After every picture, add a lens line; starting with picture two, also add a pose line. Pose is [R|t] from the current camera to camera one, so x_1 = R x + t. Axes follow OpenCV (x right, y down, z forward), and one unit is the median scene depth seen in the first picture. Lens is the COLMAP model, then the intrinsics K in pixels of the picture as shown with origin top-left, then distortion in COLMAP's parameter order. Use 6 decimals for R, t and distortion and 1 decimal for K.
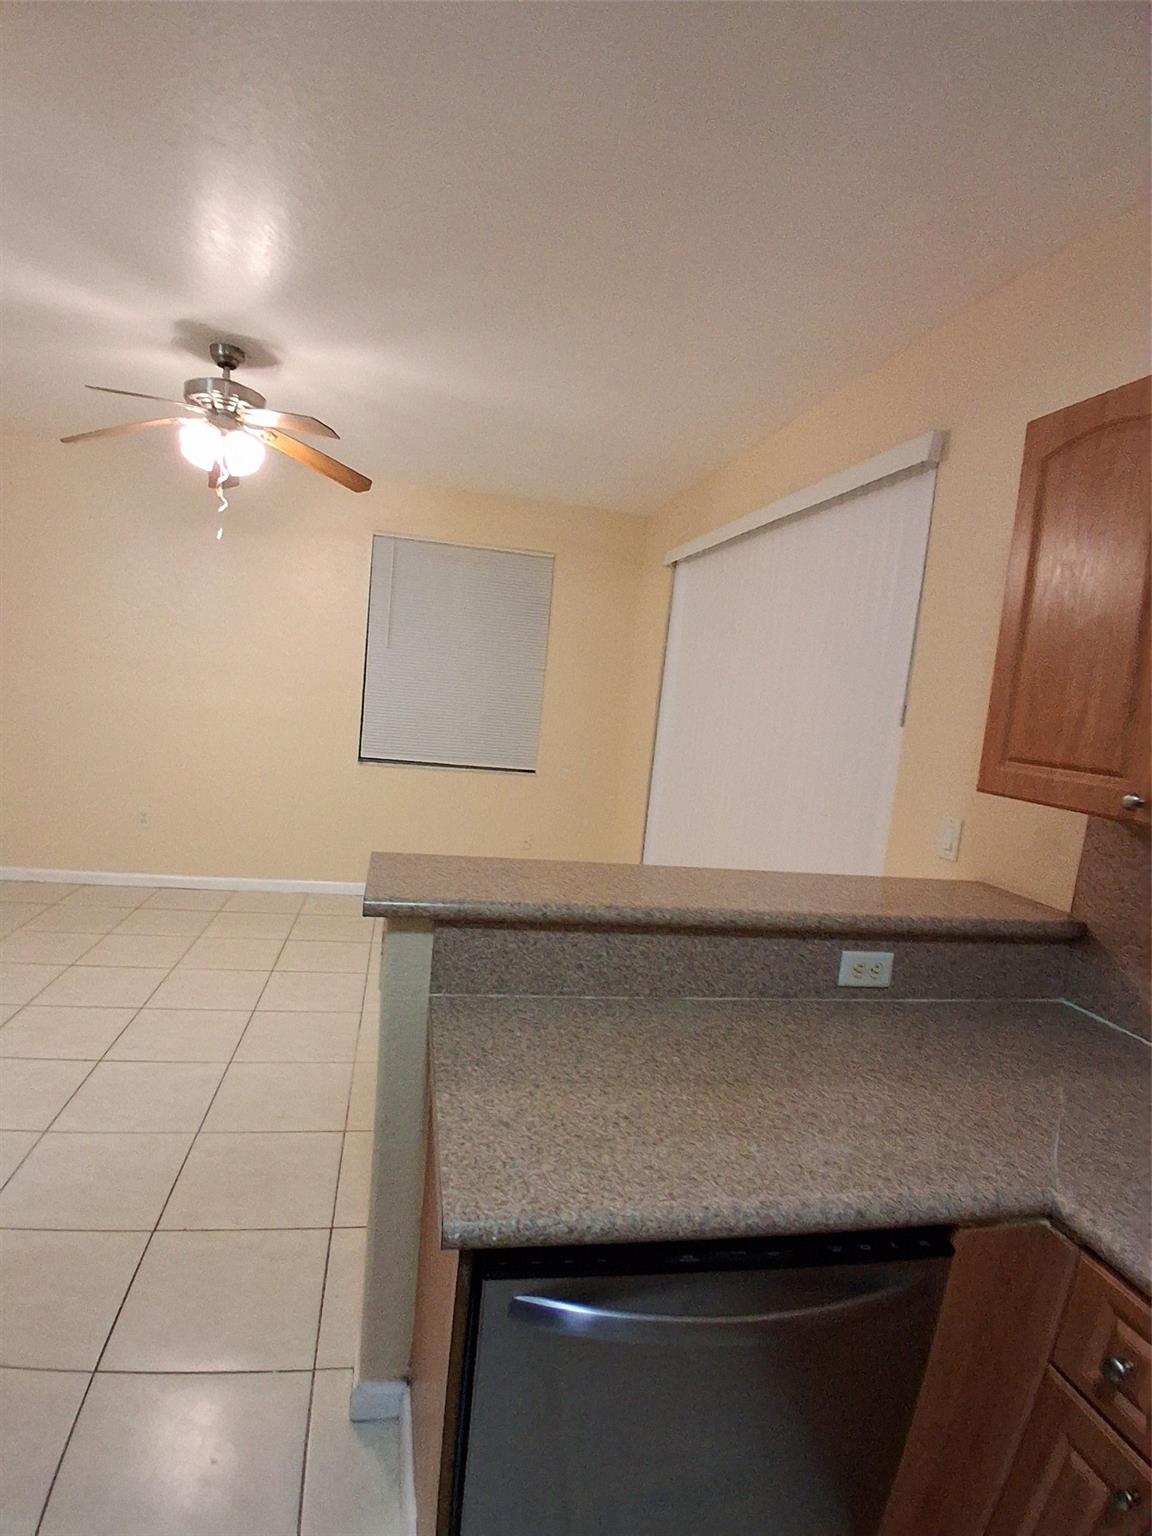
lens RADIAL K [[759.5, 0, 546.9], [0, 759.5, 777.2], [0, 0, 1]] dist [0.015303, -0.058528]
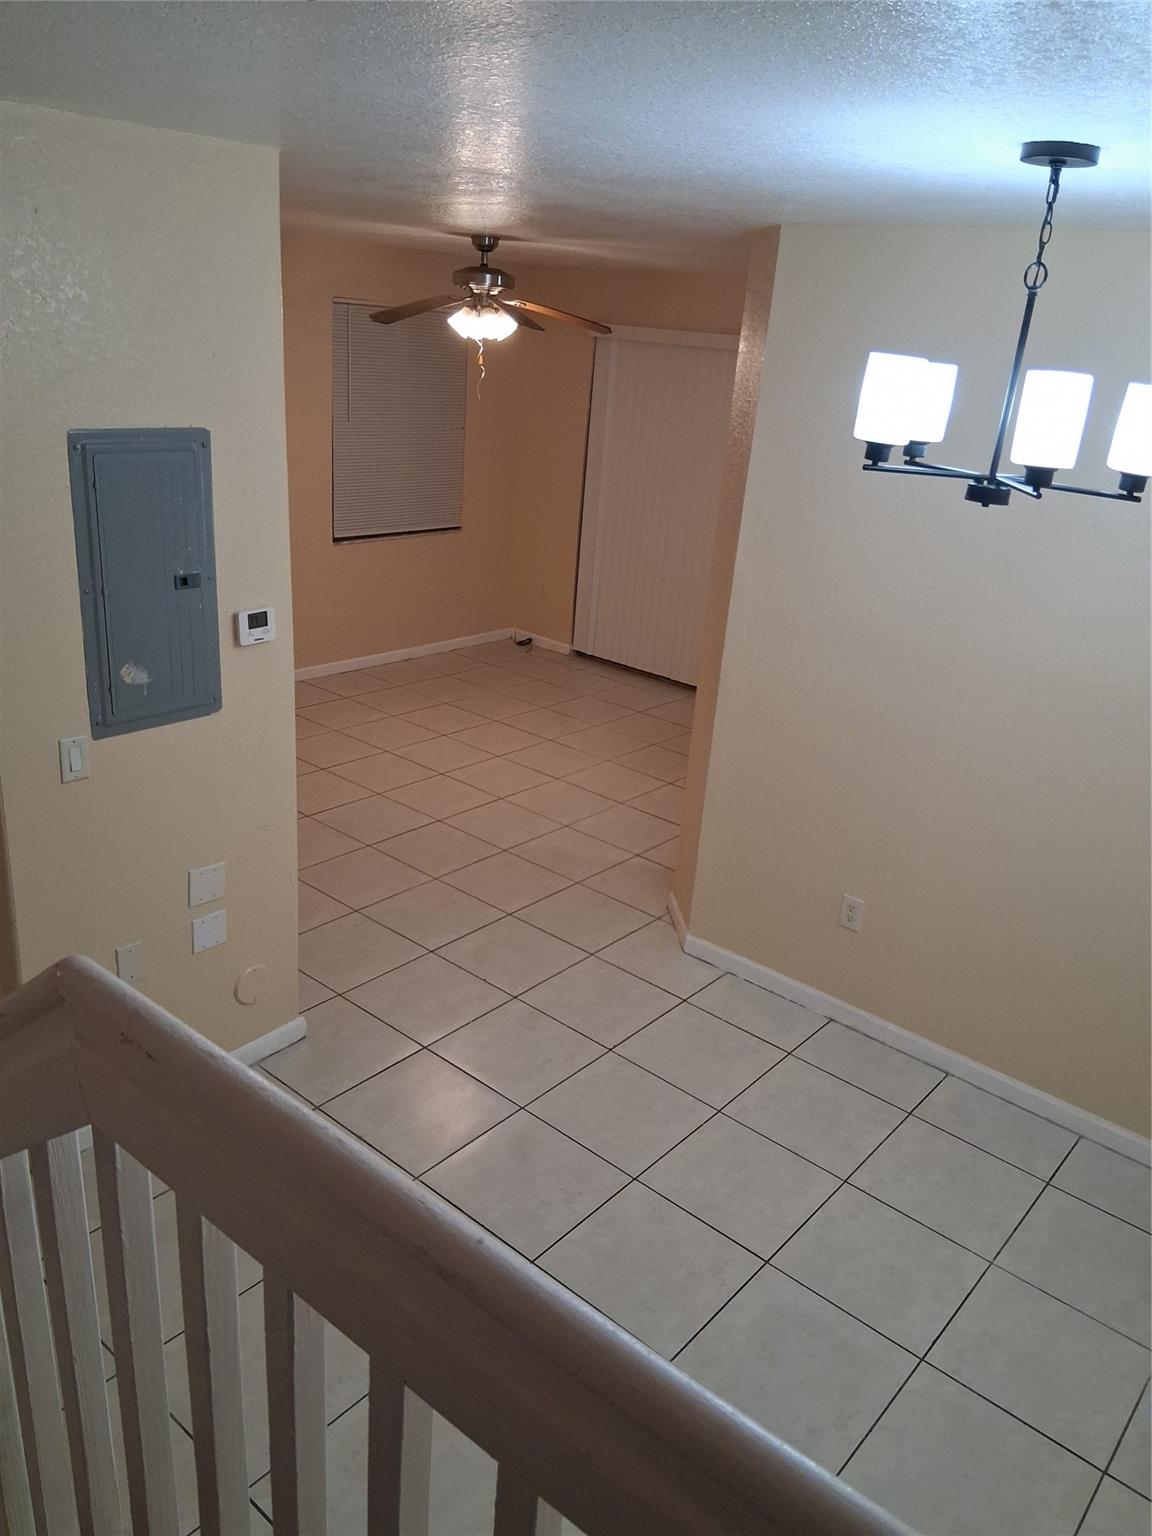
lens RADIAL K [[1167.9, 0, 576.0], [0, 1167.9, 768.0], [0, 0, 1]] dist [-0.002343, -0.001301]
pose [[0.769279, -0.253782, 0.586349, -2.893641], [0.070038, 0.945694, 0.317424, -0.609104], [-0.635063, -0.203121, 0.745277, -1.222637]]
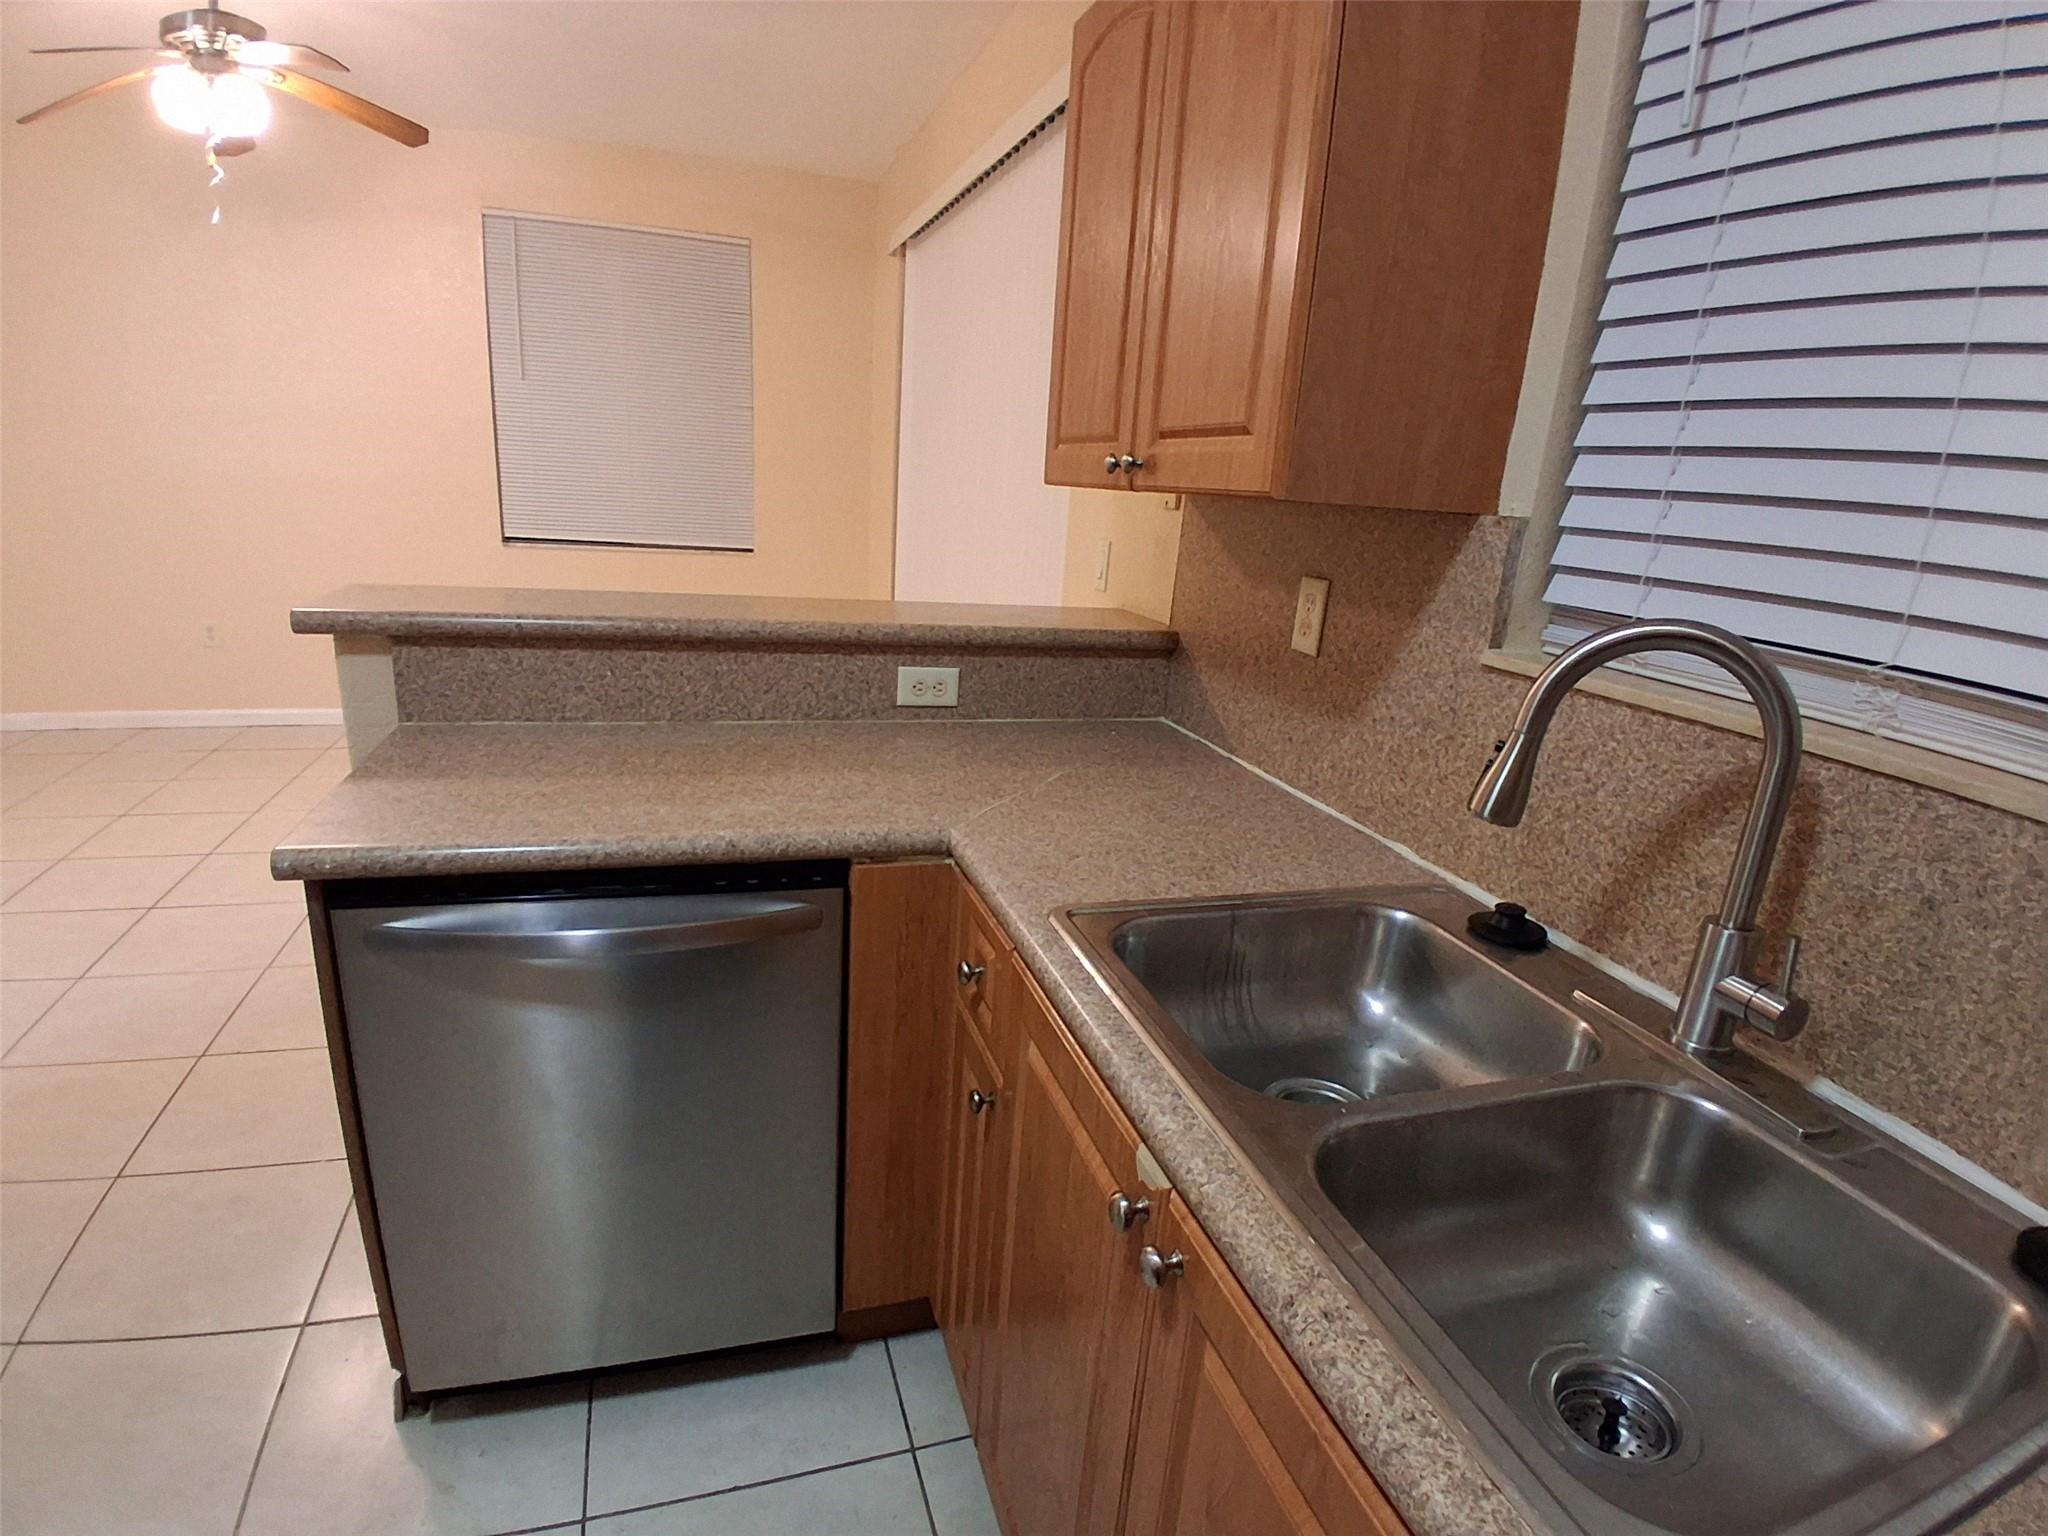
lens RADIAL K [[1013.2, 0, 1057.8], [0, 1013.2, 807.0], [0, 0, 1]] dist [-0.041620, -0.016272]
pose [[0.986284, -0.063131, 0.152508, 0.356266], [0.030748, 0.978064, 0.206022, 0.138452], [-0.162169, -0.198507, 0.966590, -0.227863]]
